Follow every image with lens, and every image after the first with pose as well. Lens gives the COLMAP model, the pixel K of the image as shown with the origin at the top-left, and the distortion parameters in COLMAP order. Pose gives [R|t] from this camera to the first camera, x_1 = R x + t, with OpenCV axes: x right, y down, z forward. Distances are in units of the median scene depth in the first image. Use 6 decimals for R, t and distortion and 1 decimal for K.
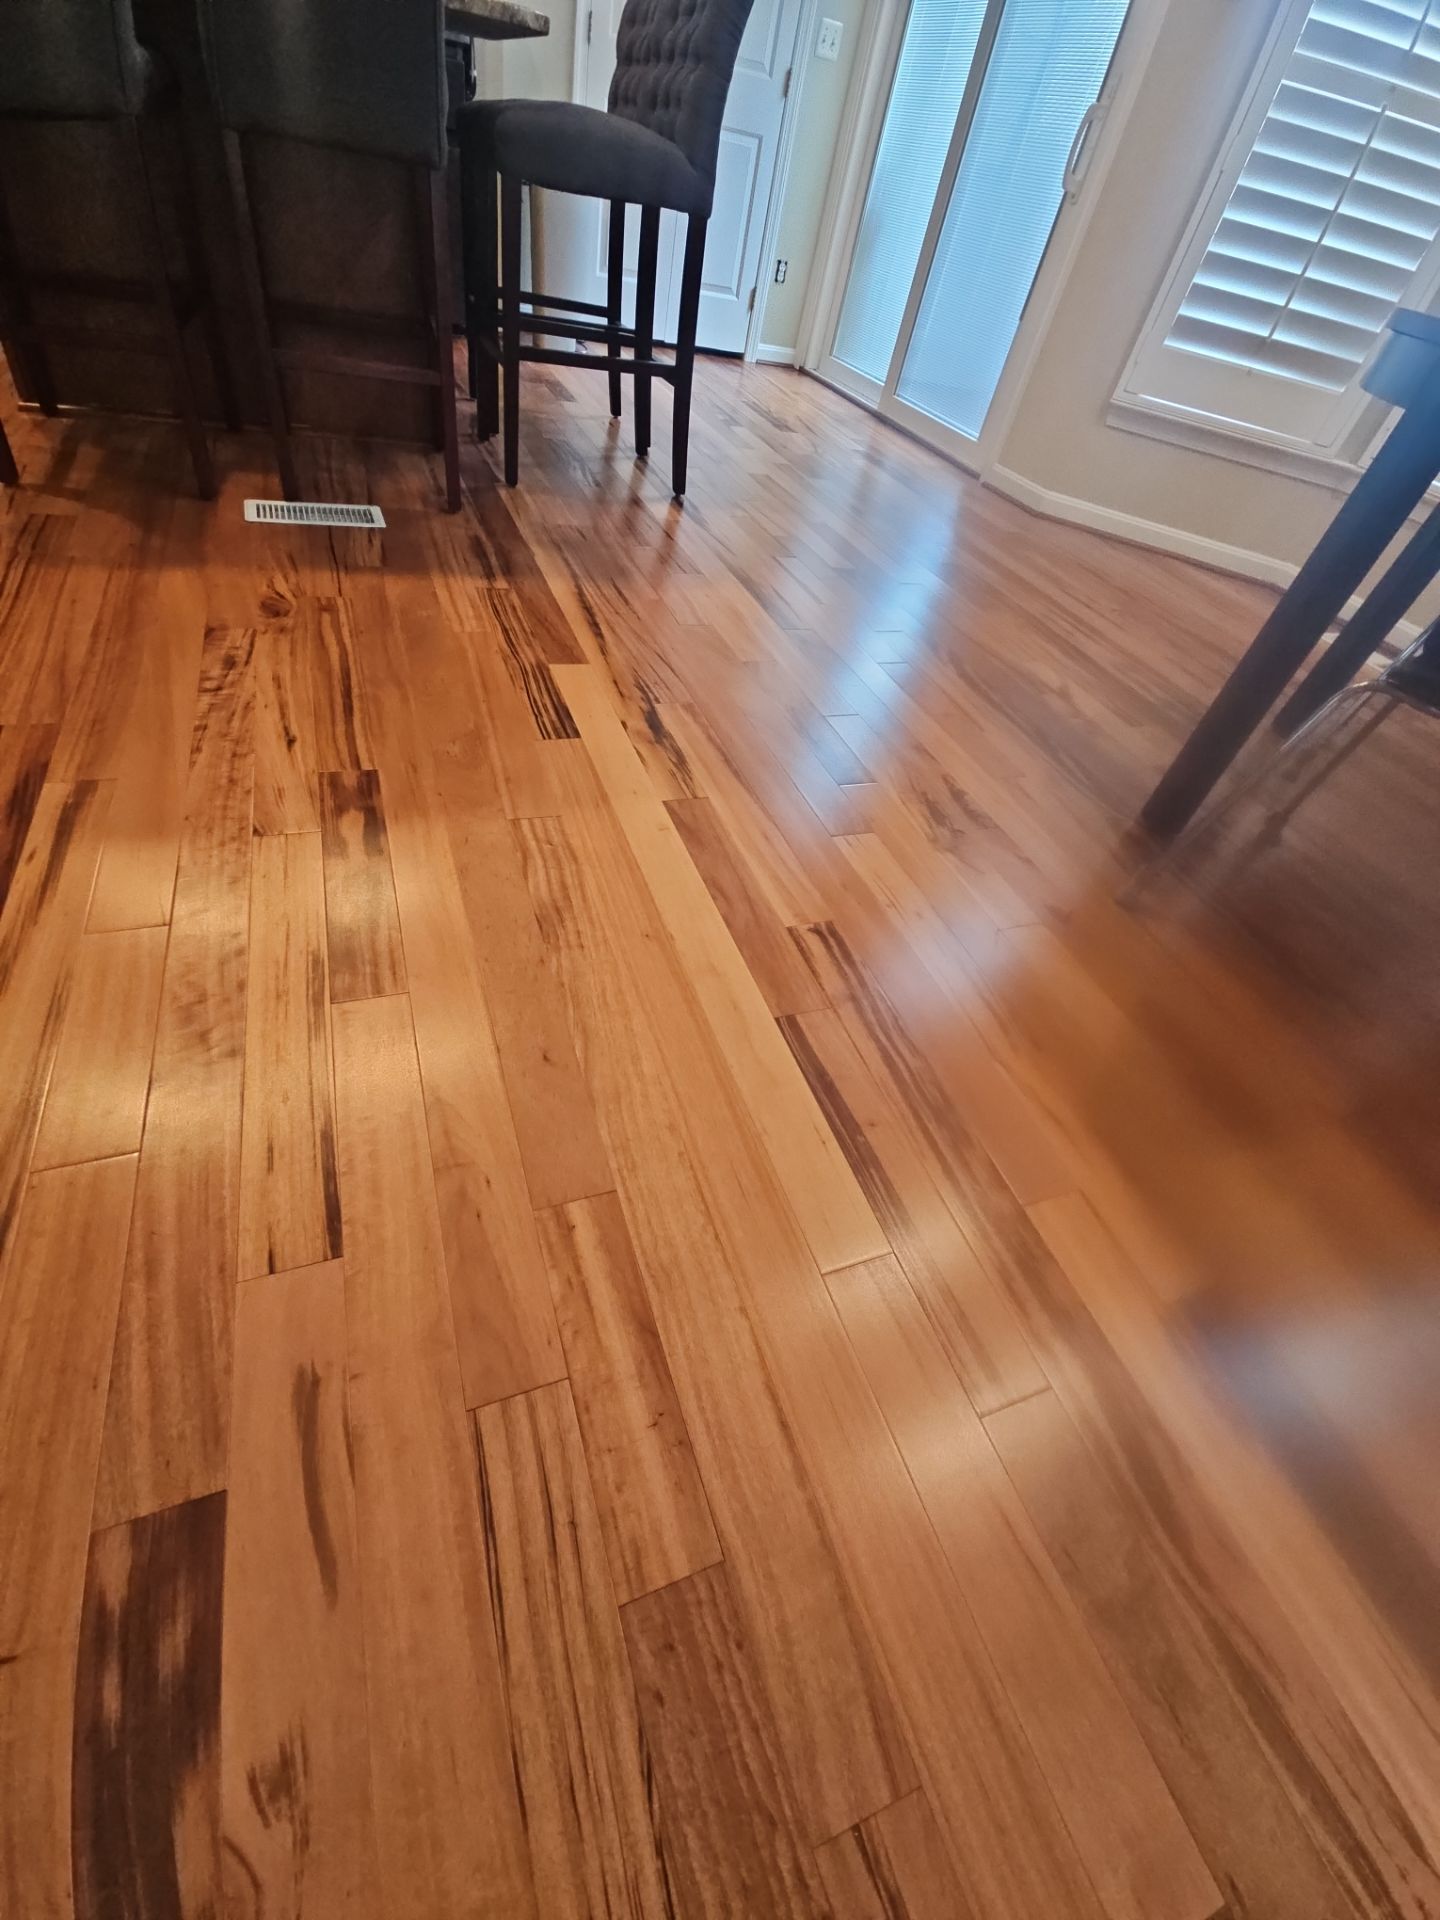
lens RADIAL K [[778.7, 0, 723.7], [0, 778.7, 957.3], [0, 0, 1]] dist [0.010116, -0.009459]
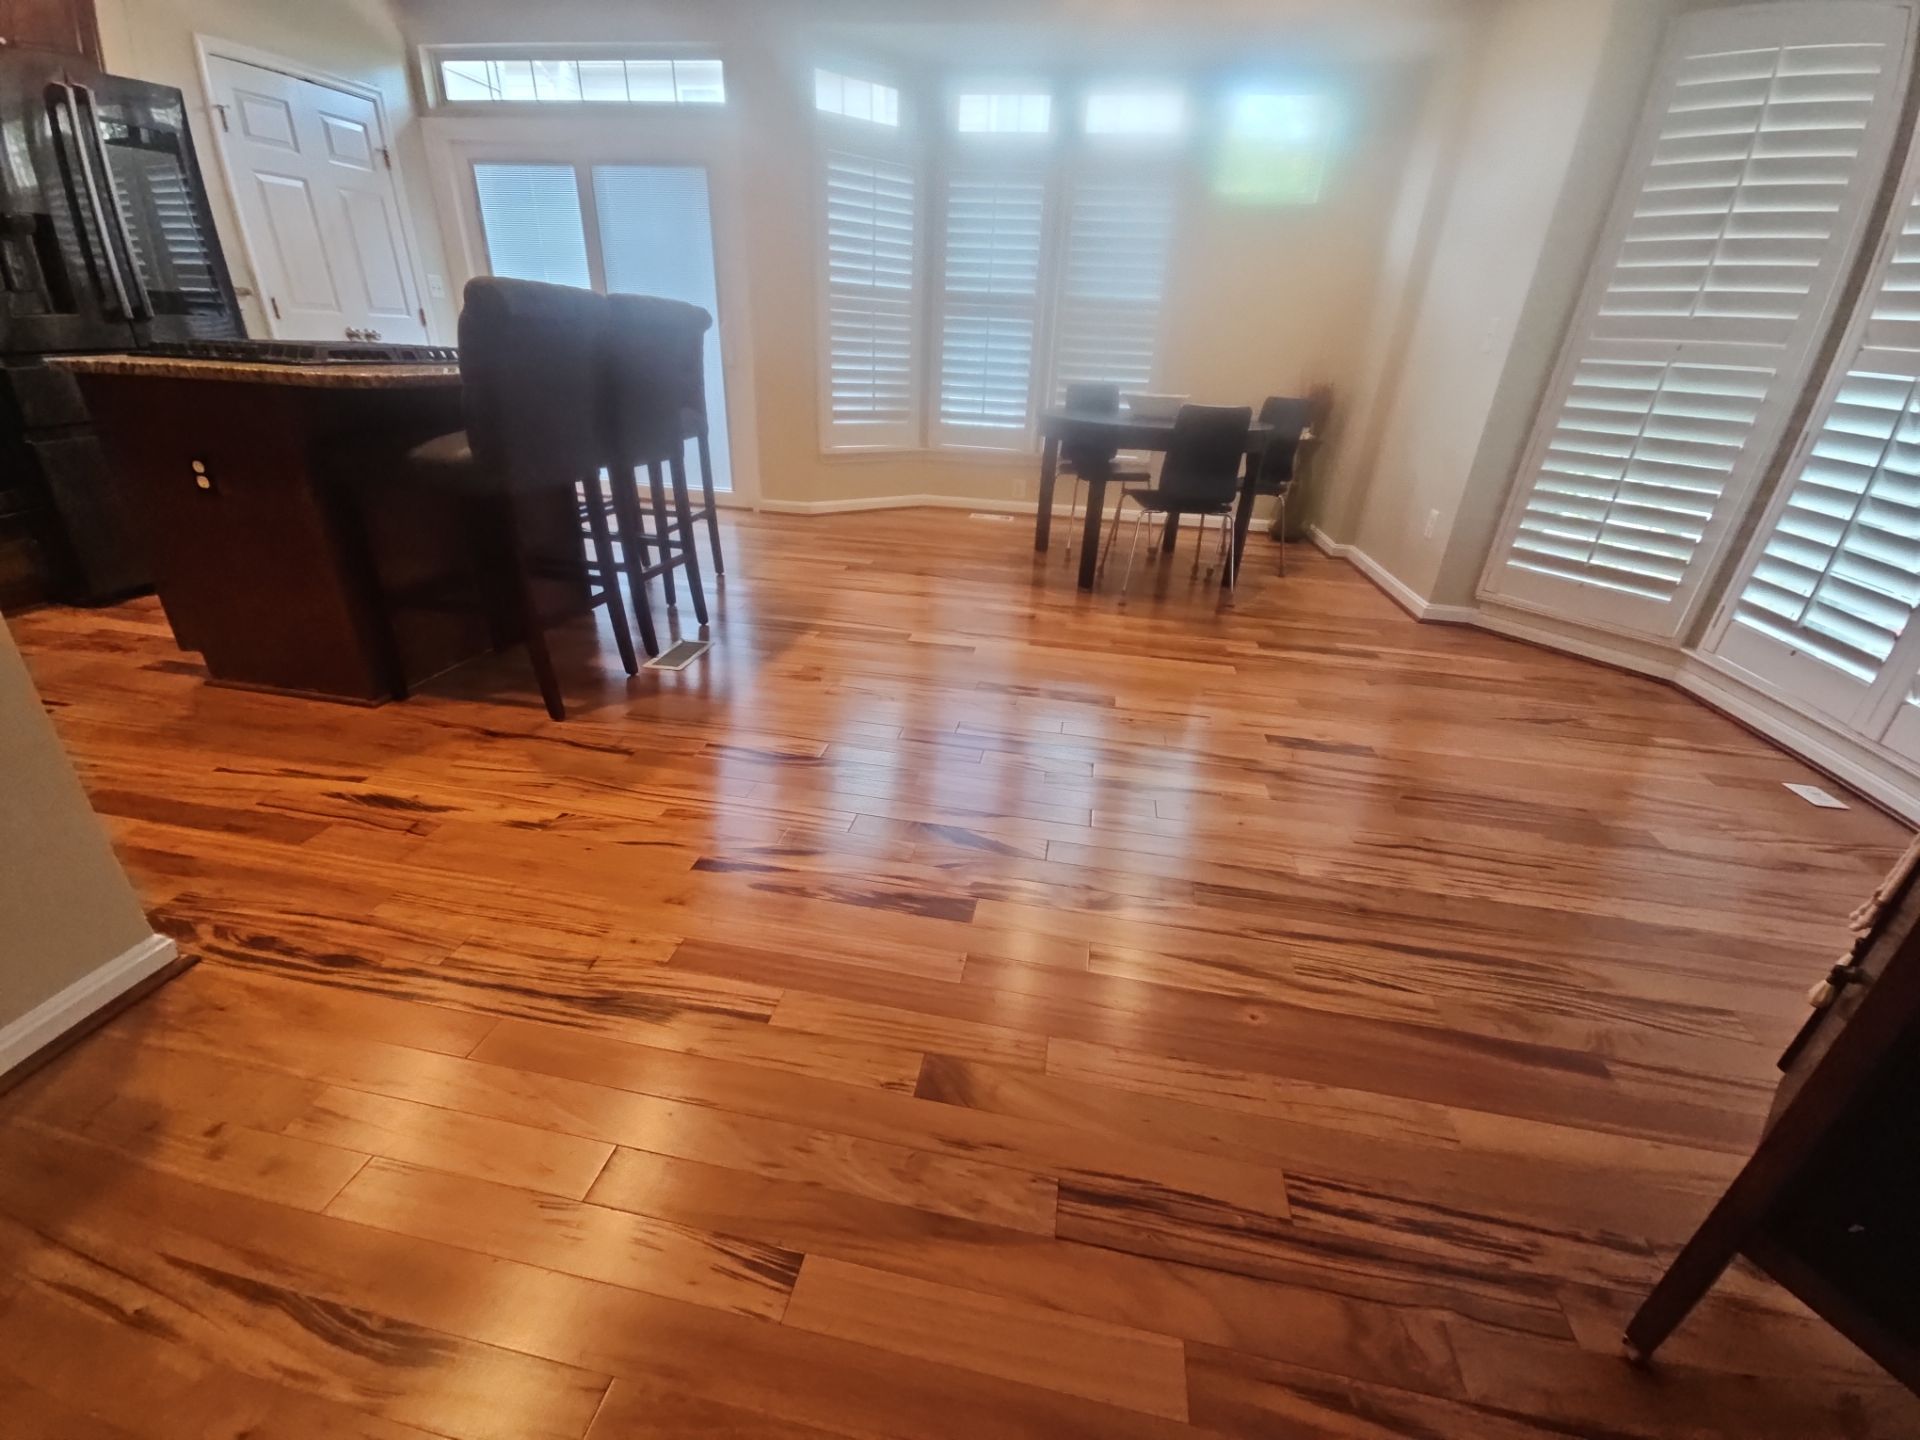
lens RADIAL K [[778.7, 0, 949.1], [0, 778.7, 720.2], [0, 0, 1]] dist [0.010116, -0.009459]
pose [[0.520777, -0.494522, 0.695873, -1.452413], [0.637212, 0.767626, 0.068637, -0.249972], [-0.568113, 0.407673, 0.714878, -0.357475]]
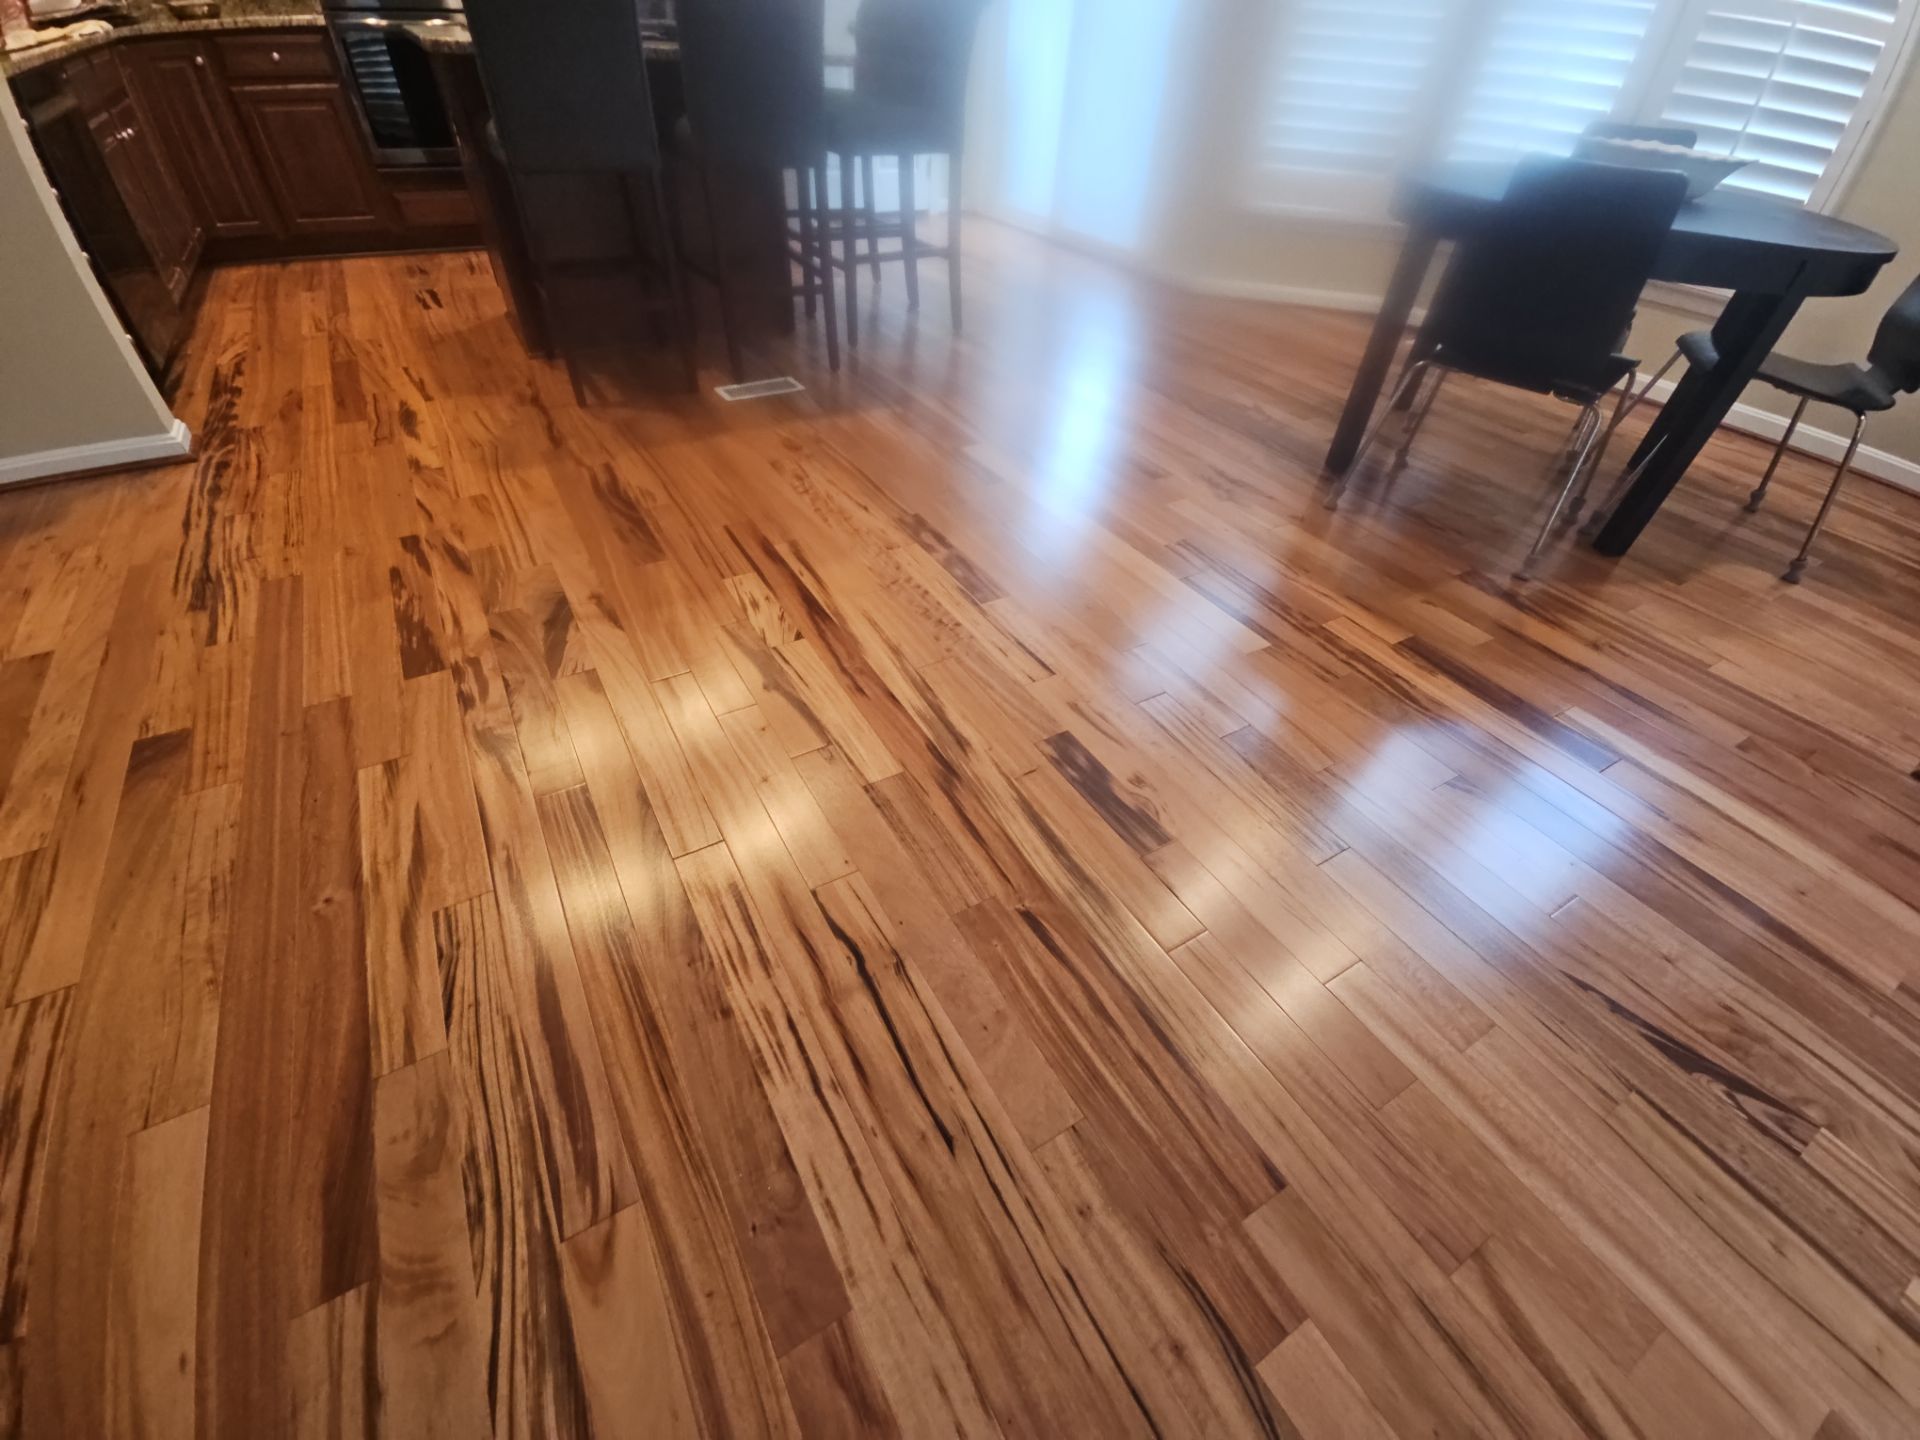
lens RADIAL K [[778.7, 0, 966.4], [0, 778.7, 724.2], [0, 0, 1]] dist [0.010116, -0.009459]
pose [[0.977113, -0.207685, 0.046024, -0.355934], [0.209263, 0.977317, -0.032579, 0.218841], [-0.038213, 0.041465, 0.998409, -0.540928]]
